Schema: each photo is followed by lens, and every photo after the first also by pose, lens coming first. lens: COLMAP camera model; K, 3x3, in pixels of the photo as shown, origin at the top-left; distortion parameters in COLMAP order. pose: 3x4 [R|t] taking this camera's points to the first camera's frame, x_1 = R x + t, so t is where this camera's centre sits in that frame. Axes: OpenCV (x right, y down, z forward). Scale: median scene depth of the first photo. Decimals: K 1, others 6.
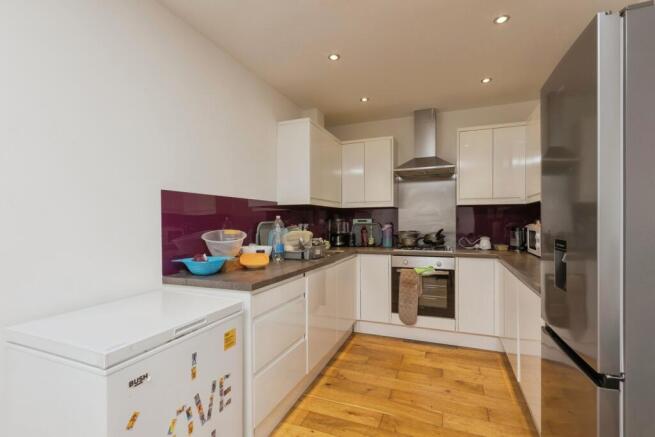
lens RADIAL K [[299.0, 0, 323.9], [0, 299.0, 224.0], [0, 0, 1]] dist [0.006830, 0.000284]
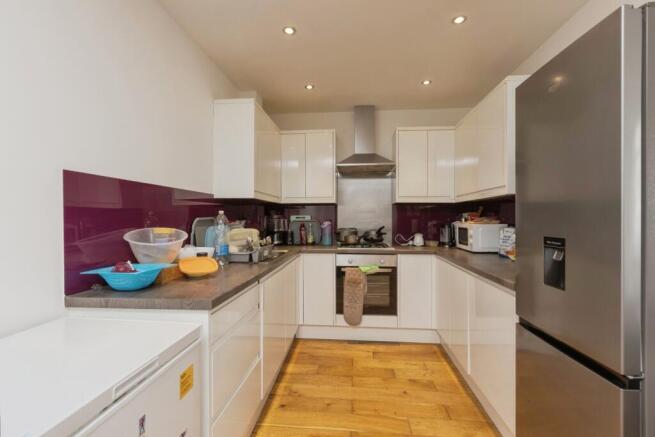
lens RADIAL K [[299.0, 0, 316.5], [0, 299.0, 220.3], [0, 0, 1]] dist [0.006830, 0.000284]
pose [[0.962904, 0.003906, 0.269814, -0.102915], [-0.003361, 0.999991, -0.002484, 0.000318], [-0.269822, 0.001485, 0.962909, 0.110554]]
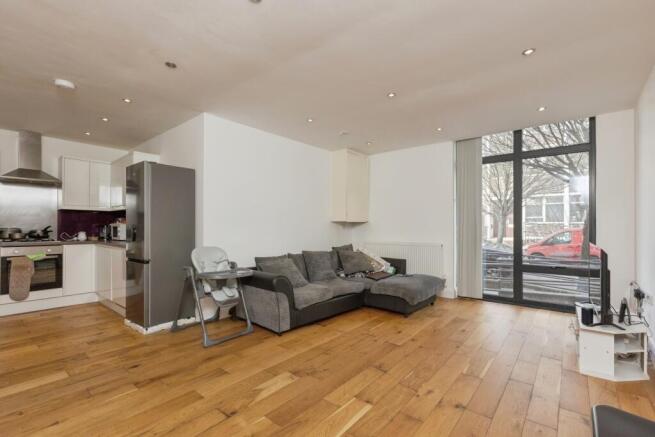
lens RADIAL K [[299.0, 0, 317.3], [0, 299.0, 223.0], [0, 0, 1]] dist [0.006830, 0.000284]
pose [[0.321491, 0.014852, 0.946796, -0.574543], [0.009403, 0.999778, -0.018876, 0.047196], [-0.946866, 0.014971, 0.321279, -0.665946]]
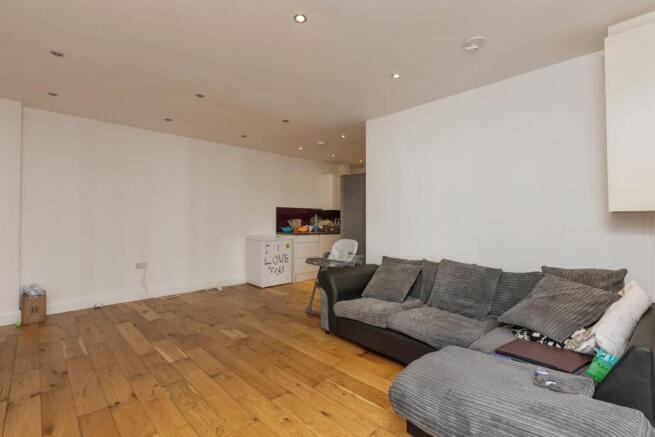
lens RADIAL K [[299.0, 0, 331.5], [0, 299.0, 219.0], [0, 0, 1]] dist [0.006830, 0.000284]
pose [[0.915674, -0.001223, -0.401919, 0.881879], [-0.005153, 0.999877, -0.014781, 0.041633], [0.401888, 0.015606, 0.915556, -1.172091]]
